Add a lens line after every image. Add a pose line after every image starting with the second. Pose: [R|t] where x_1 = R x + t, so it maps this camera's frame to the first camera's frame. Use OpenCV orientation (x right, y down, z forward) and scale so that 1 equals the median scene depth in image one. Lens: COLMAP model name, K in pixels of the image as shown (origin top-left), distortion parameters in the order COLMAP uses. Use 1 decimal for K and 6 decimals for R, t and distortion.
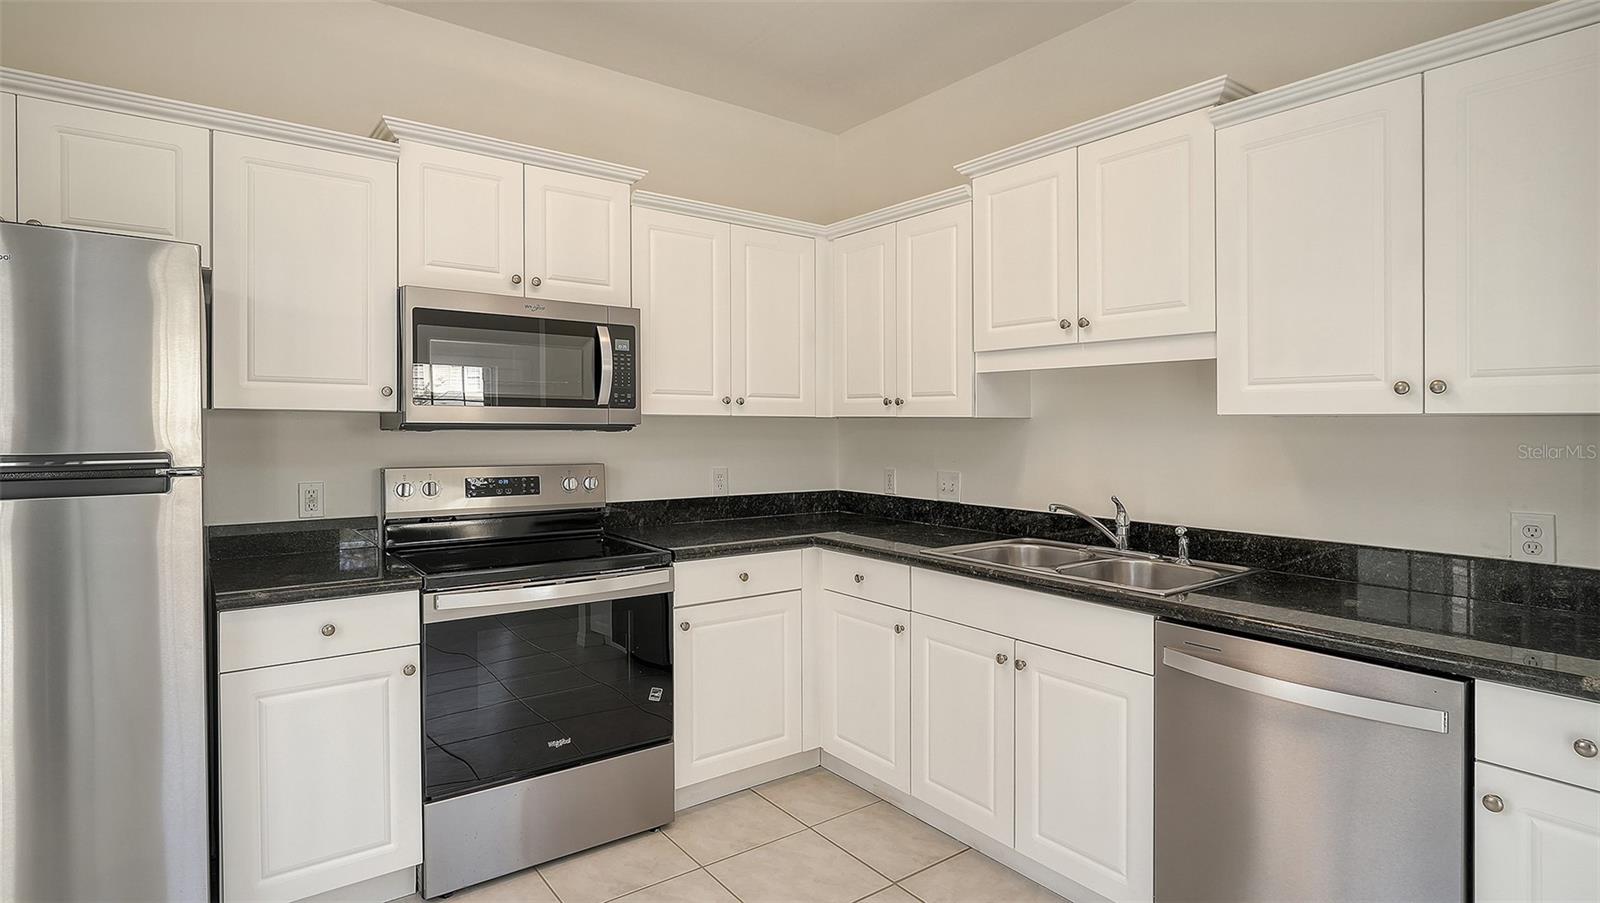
lens RADIAL K [[809.6, 0, 802.4], [0, 809.6, 435.5], [0, 0, 1]] dist [-0.003570, -0.000543]
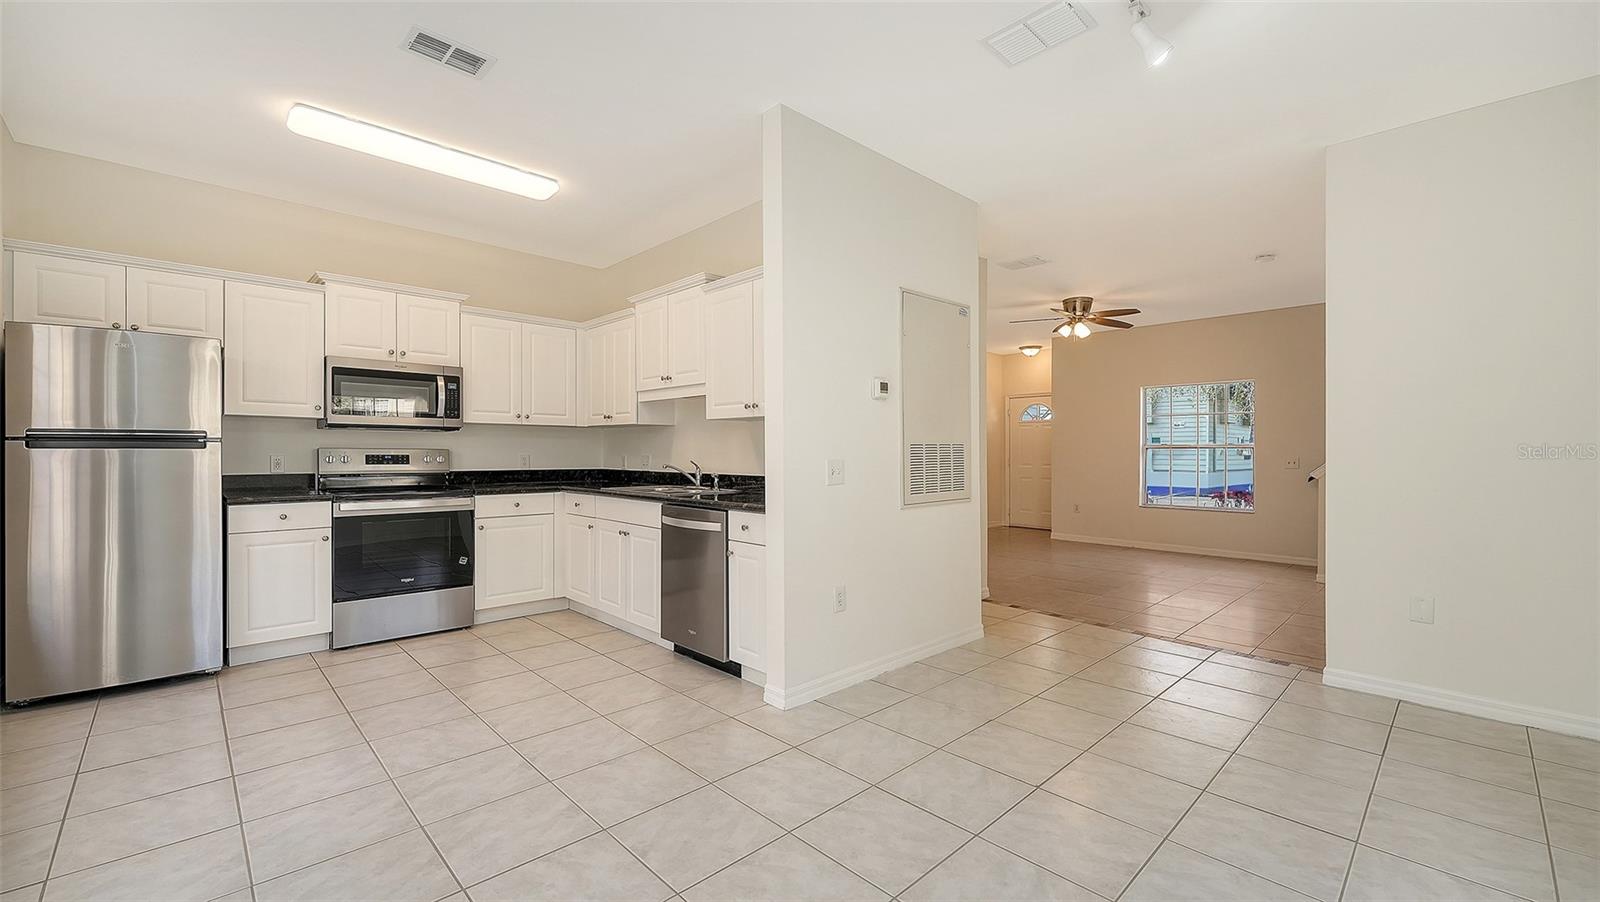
lens RADIAL K [[649.4, 0, 794.3], [0, 649.4, 454.4], [0, 0, 1]] dist [0.000419, -0.000016]
pose [[0.994147, -0.000986, 0.108028, 0.444916], [0.002016, 0.999954, -0.009423, 0.071680], [-0.108013, 0.009586, 0.994103, -0.666387]]
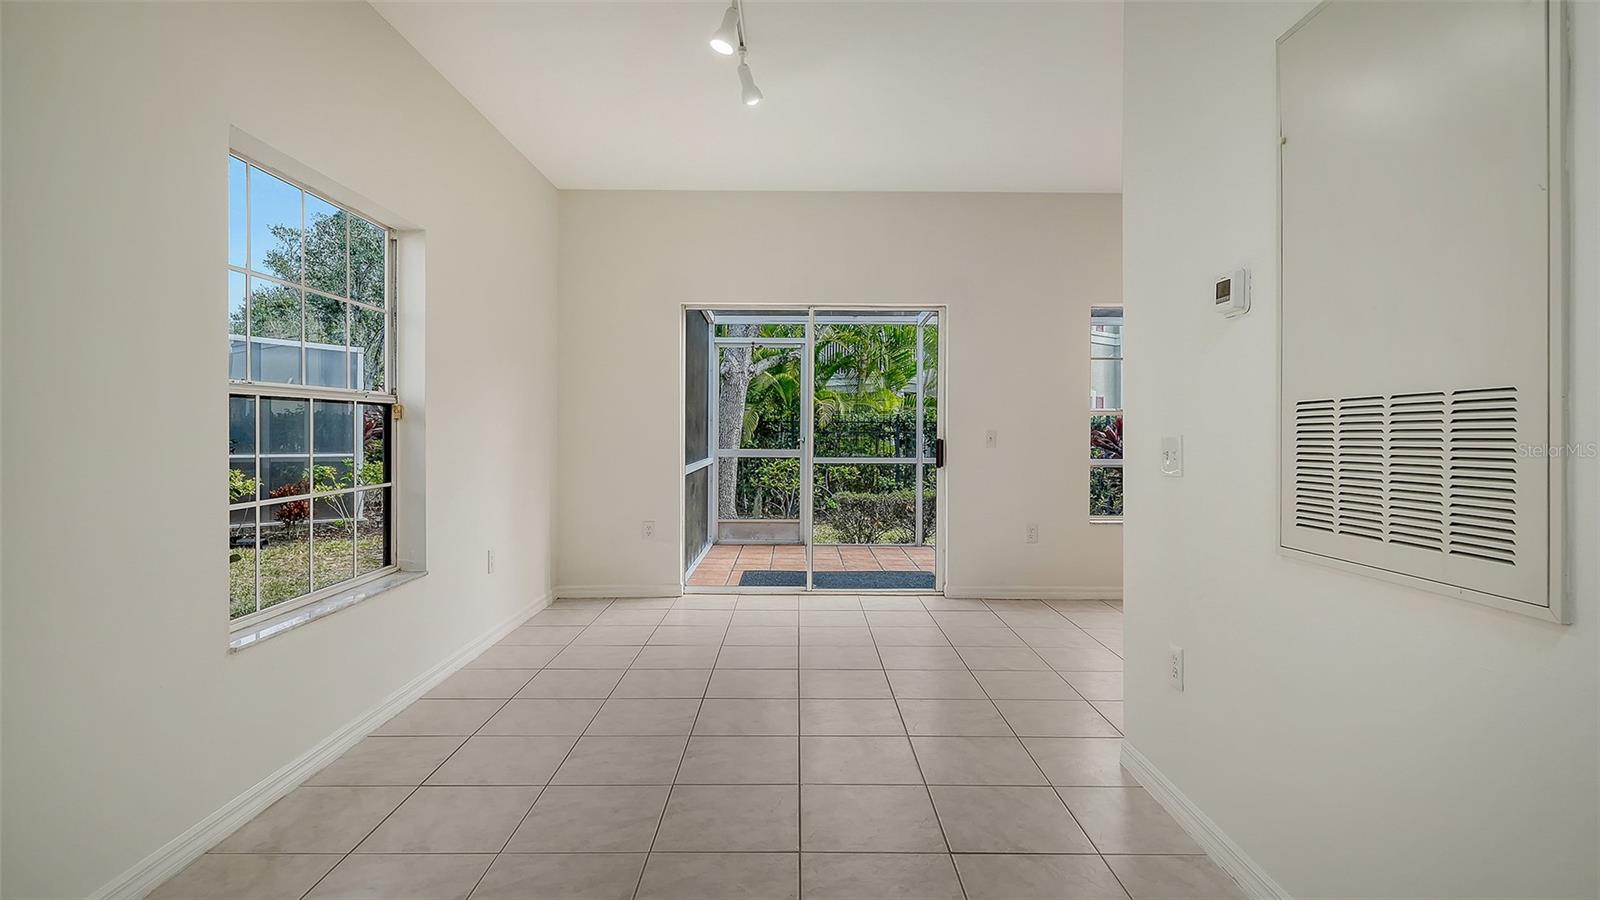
lens RADIAL K [[767.9, 0, 801.3], [0, 767.9, 427.9], [0, 0, 1]] dist [0.000409, 0.000032]
pose [[-0.599804, -0.005634, -0.800127, 1.591638], [-0.015193, 0.999875, 0.004349, 0.064207], [0.800003, 0.014765, -0.599815, 0.696476]]
